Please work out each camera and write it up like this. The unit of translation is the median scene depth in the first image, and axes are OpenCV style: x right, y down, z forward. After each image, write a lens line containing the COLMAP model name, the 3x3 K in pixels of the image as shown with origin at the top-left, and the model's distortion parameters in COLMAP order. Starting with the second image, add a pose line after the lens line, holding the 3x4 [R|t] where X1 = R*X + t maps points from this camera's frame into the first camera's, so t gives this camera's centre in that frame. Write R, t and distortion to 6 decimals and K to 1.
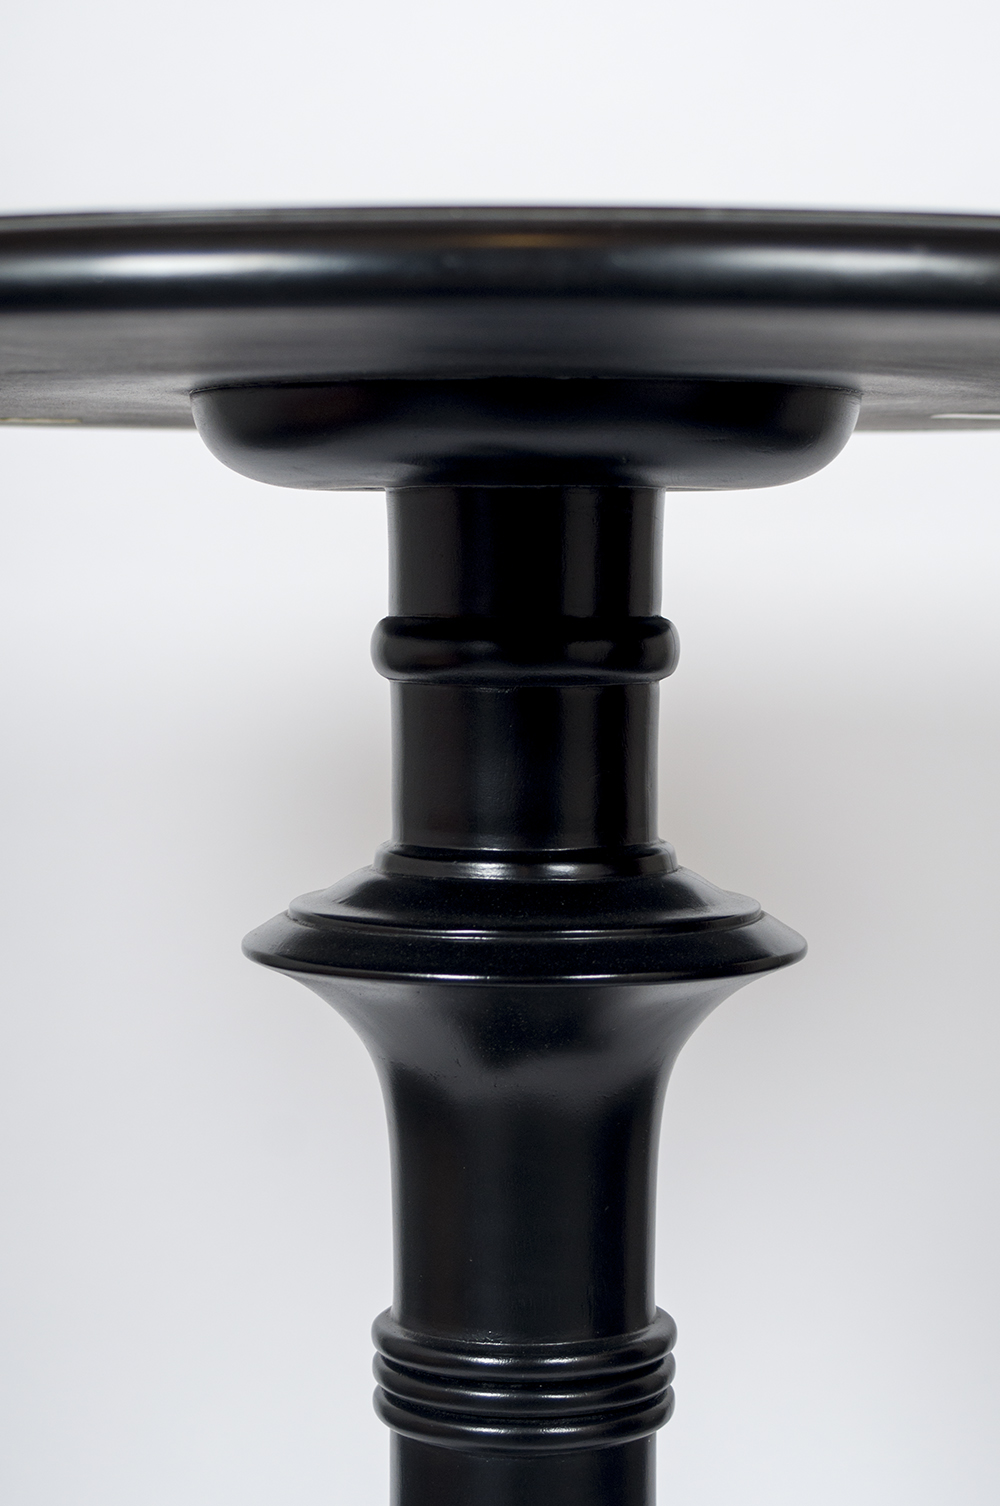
lens RADIAL K [[3555.0, 0, 500.0], [0, 3555.0, 753.0], [0, 0, 1]] dist [0.115680, -0.032896]
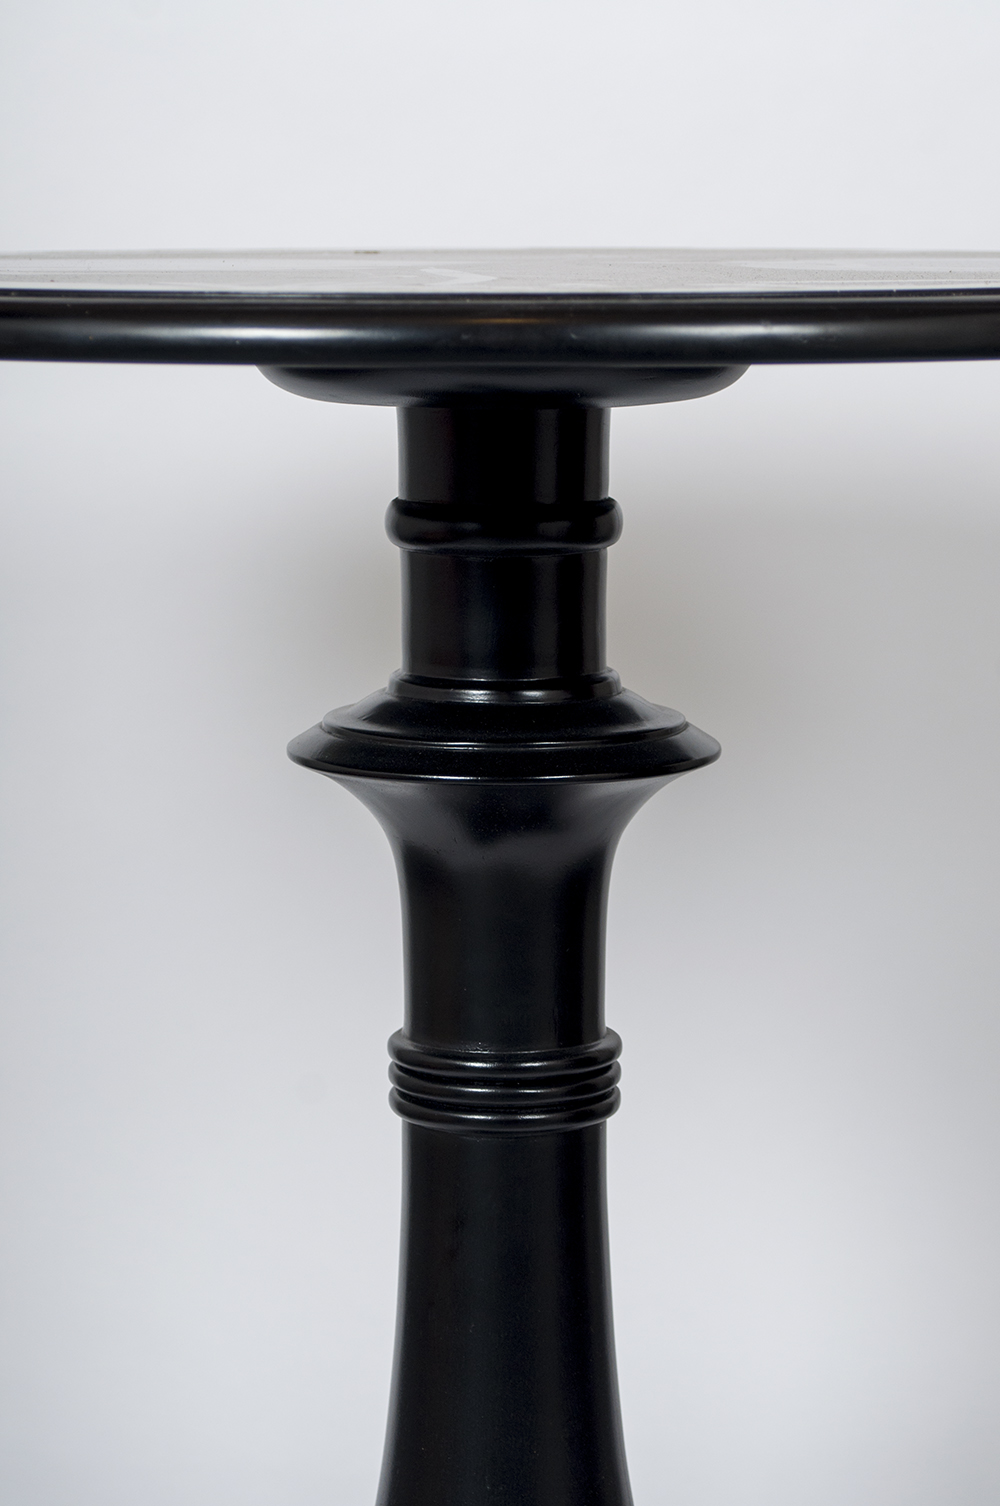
lens RADIAL K [[4440.8, 0, 500.0], [0, 4440.8, 753.0], [0, 0, 1]] dist [0.494014, -0.238703]
pose [[0.999897, -0.005017, 0.013434, -0.016938], [0.004064, 0.997537, 0.070027, -0.060397], [-0.013752, -0.069966, 0.997455, -0.637894]]
